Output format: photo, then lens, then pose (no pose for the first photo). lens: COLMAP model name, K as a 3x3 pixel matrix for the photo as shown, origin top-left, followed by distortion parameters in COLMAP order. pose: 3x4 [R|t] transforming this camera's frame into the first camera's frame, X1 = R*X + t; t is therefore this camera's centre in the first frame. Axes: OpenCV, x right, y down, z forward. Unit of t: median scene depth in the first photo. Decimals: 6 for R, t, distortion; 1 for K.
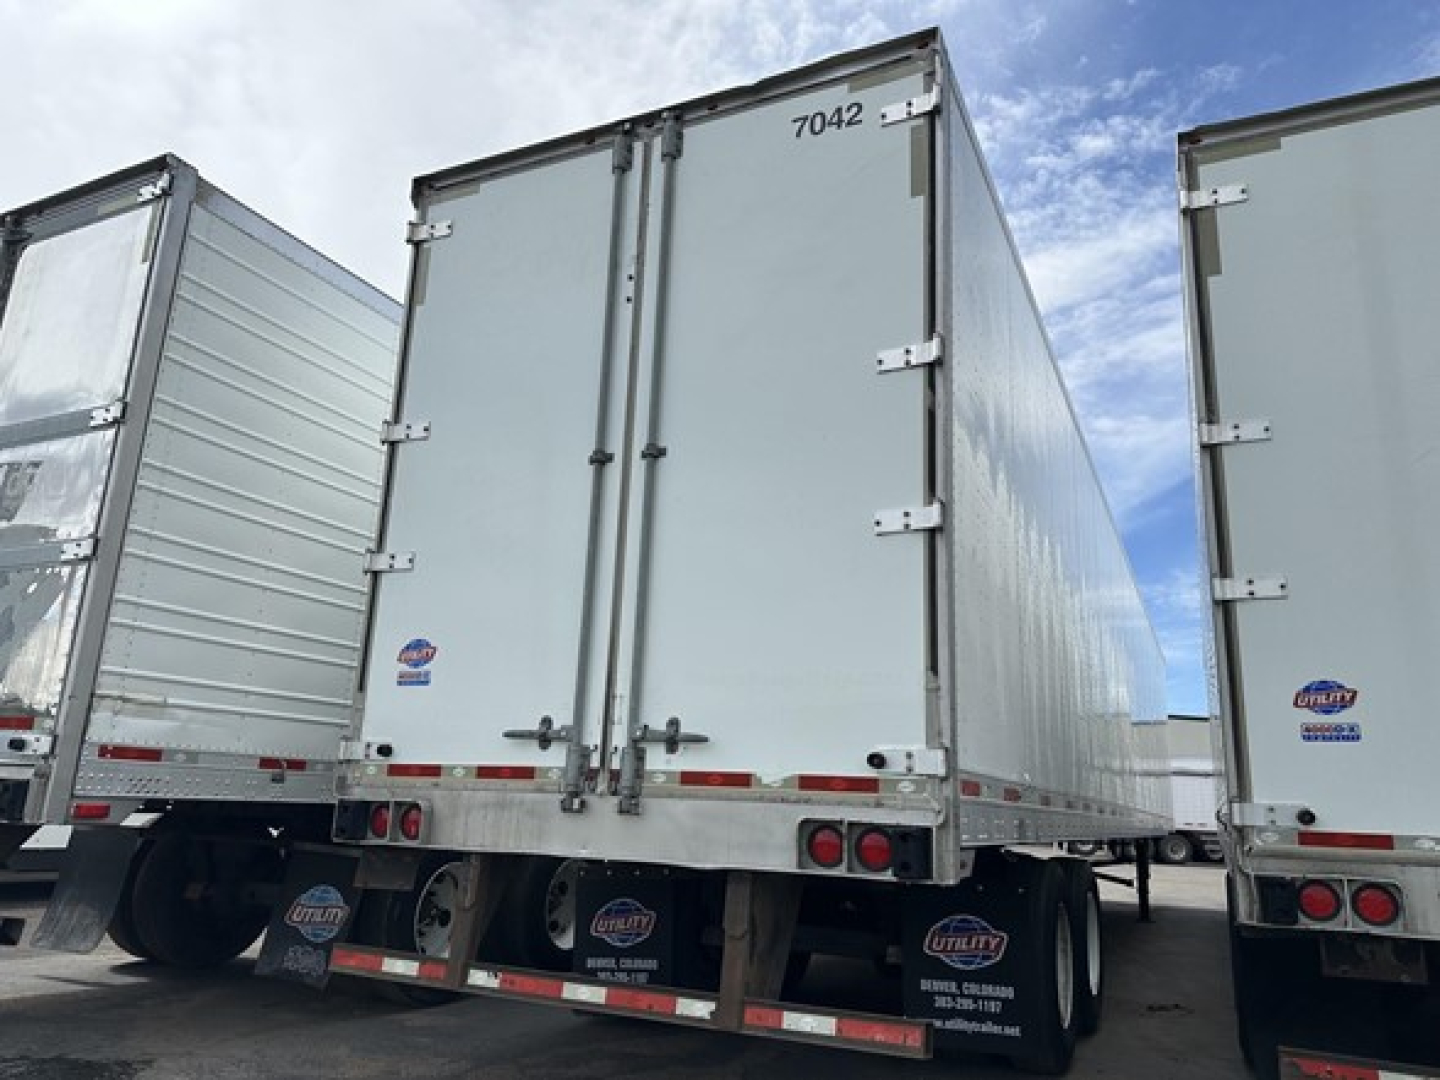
lens RADIAL K [[973.9, 0, 720.0], [0, 973.9, 540.0], [0, 0, 1]] dist [0.077419, -0.086890]
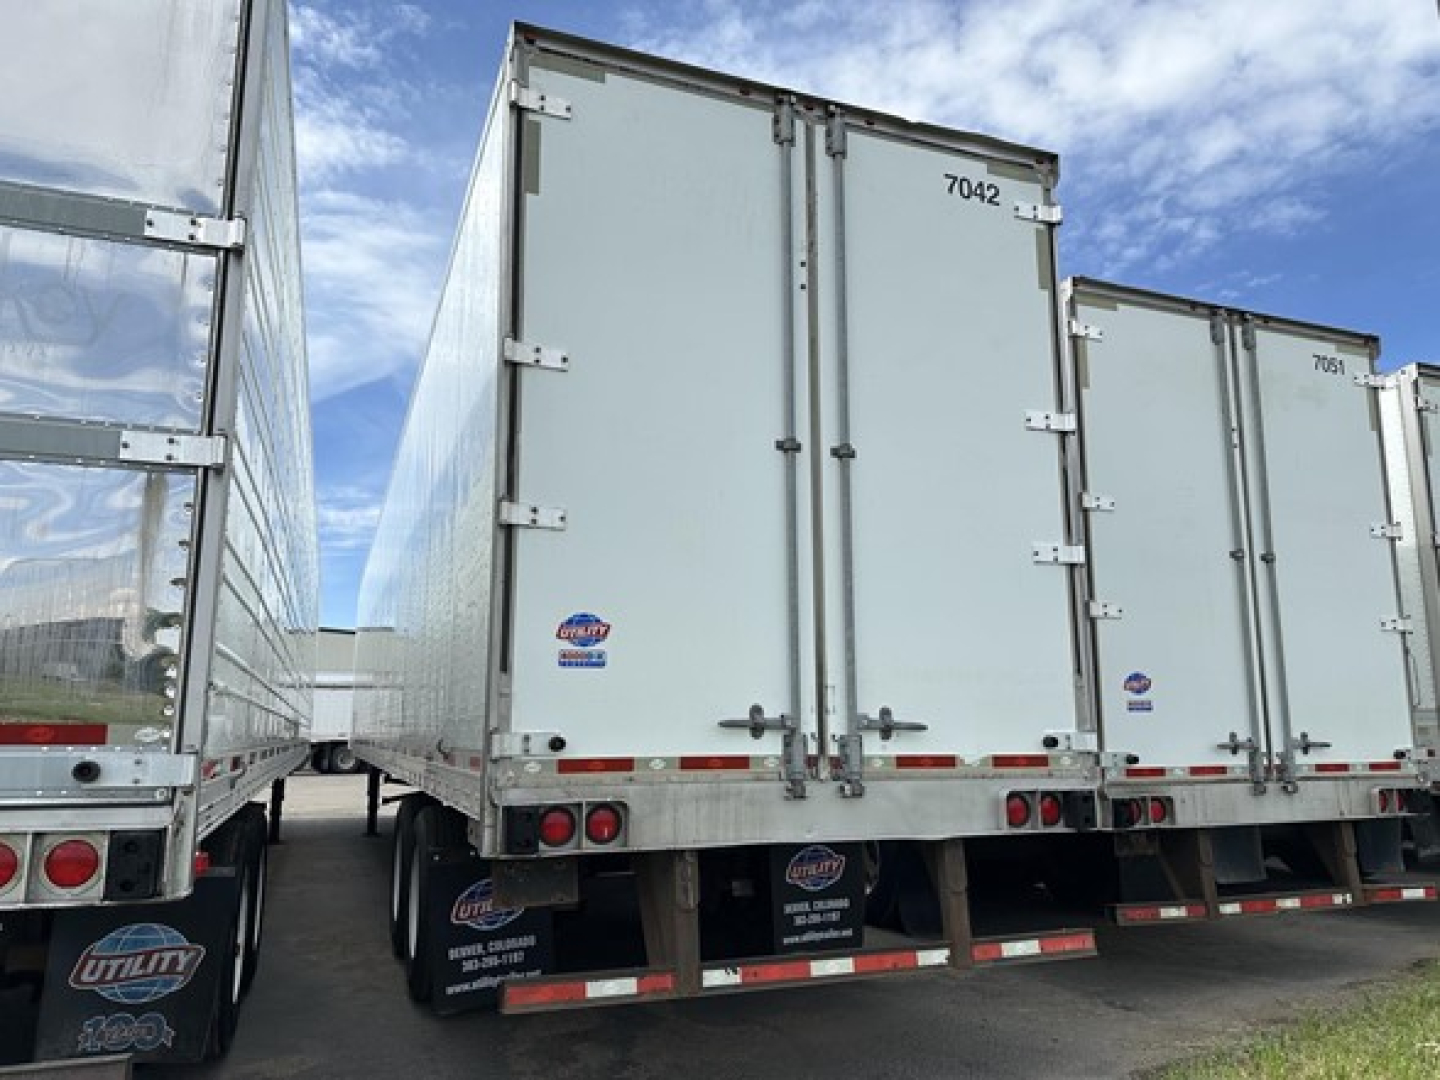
lens RADIAL K [[1016.2, 0, 616.2], [0, 1016.2, 527.7], [0, 0, 1]] dist [0.130917, -0.199939]
pose [[0.693748, 0.091016, 0.714444, -1.031809], [-0.153203, 0.987929, 0.022907, 0.002077], [-0.703735, -0.125347, 0.699317, 0.402904]]
